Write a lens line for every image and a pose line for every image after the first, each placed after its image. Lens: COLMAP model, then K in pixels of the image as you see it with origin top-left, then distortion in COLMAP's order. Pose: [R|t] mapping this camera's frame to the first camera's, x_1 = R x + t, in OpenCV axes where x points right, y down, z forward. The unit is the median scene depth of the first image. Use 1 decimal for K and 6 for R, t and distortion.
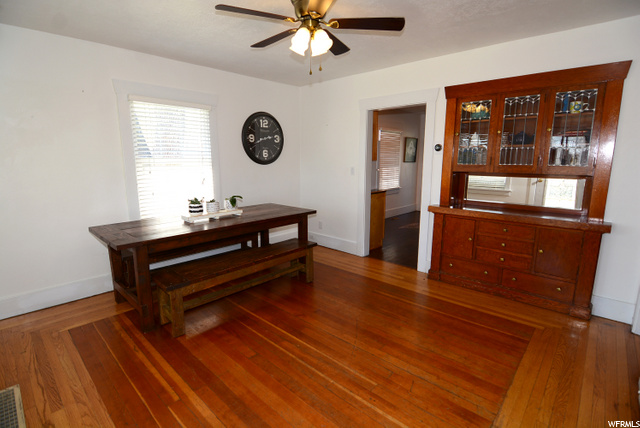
lens RADIAL K [[324.8, 0, 316.9], [0, 324.8, 213.5], [0, 0, 1]] dist [-0.002885, -0.000271]
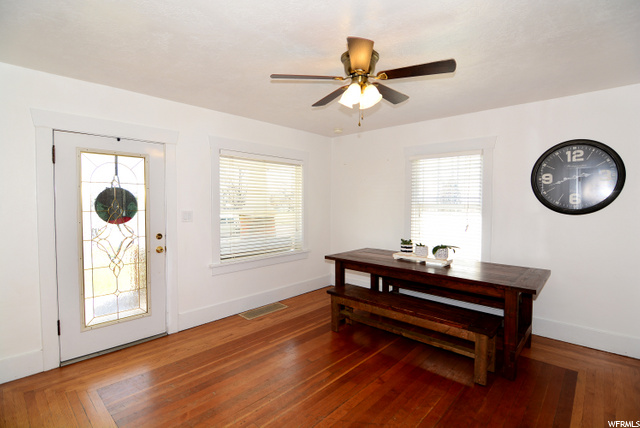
lens RADIAL K [[324.8, 0, 316.9], [0, 324.8, 213.5], [0, 0, 1]] dist [-0.002885, -0.000271]
pose [[-0.026201, 0.049276, -0.998441, 0.780384], [-0.170551, 0.983921, 0.053035, -0.146649], [0.985000, 0.171675, -0.017376, 0.723723]]
